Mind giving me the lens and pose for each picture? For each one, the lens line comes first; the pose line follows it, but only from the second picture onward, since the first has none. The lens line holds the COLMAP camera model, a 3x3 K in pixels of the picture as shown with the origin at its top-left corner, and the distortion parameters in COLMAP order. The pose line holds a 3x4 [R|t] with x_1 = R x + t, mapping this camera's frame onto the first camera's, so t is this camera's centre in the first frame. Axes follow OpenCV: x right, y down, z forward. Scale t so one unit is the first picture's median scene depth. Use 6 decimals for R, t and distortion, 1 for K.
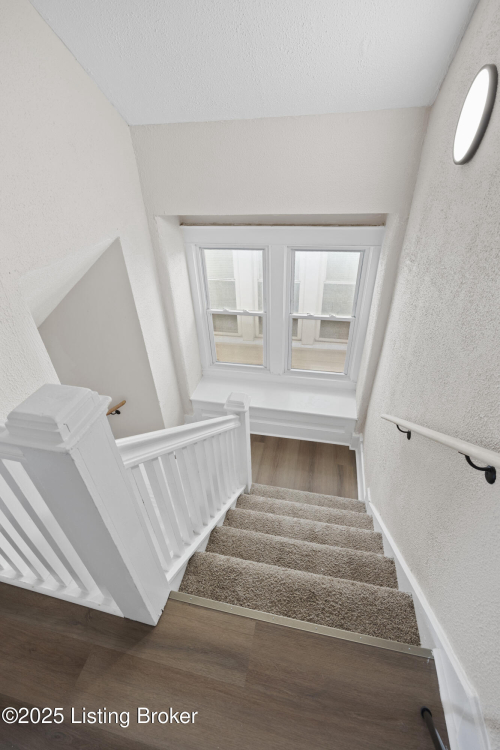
lens RADIAL K [[329.4, 0, 250.0], [0, 329.4, 375.0], [0, 0, 1]] dist [-0.030518, -0.000154]
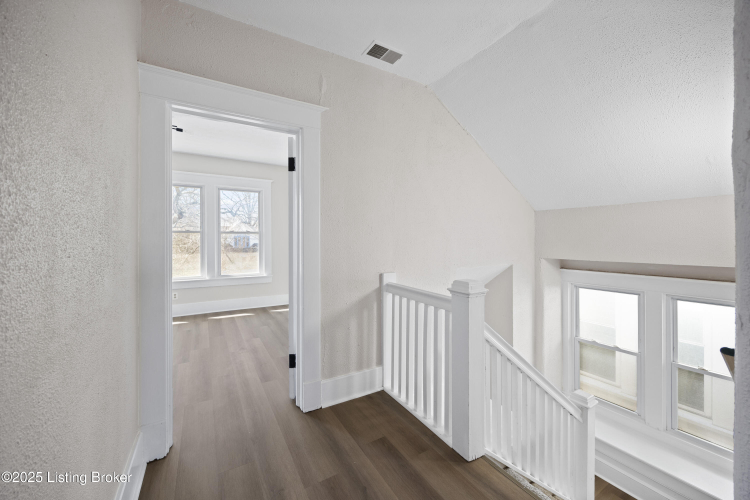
lens RADIAL K [[292.7, 0, 370.1], [0, 292.7, 247.1], [0, 0, 1]] dist [0.001238, 0.000190]
pose [[0.674490, 0.048599, -0.736683, 0.161752], [-0.432594, 0.834608, -0.341014, 0.257748], [0.598269, 0.548696, 0.583959, -0.292110]]
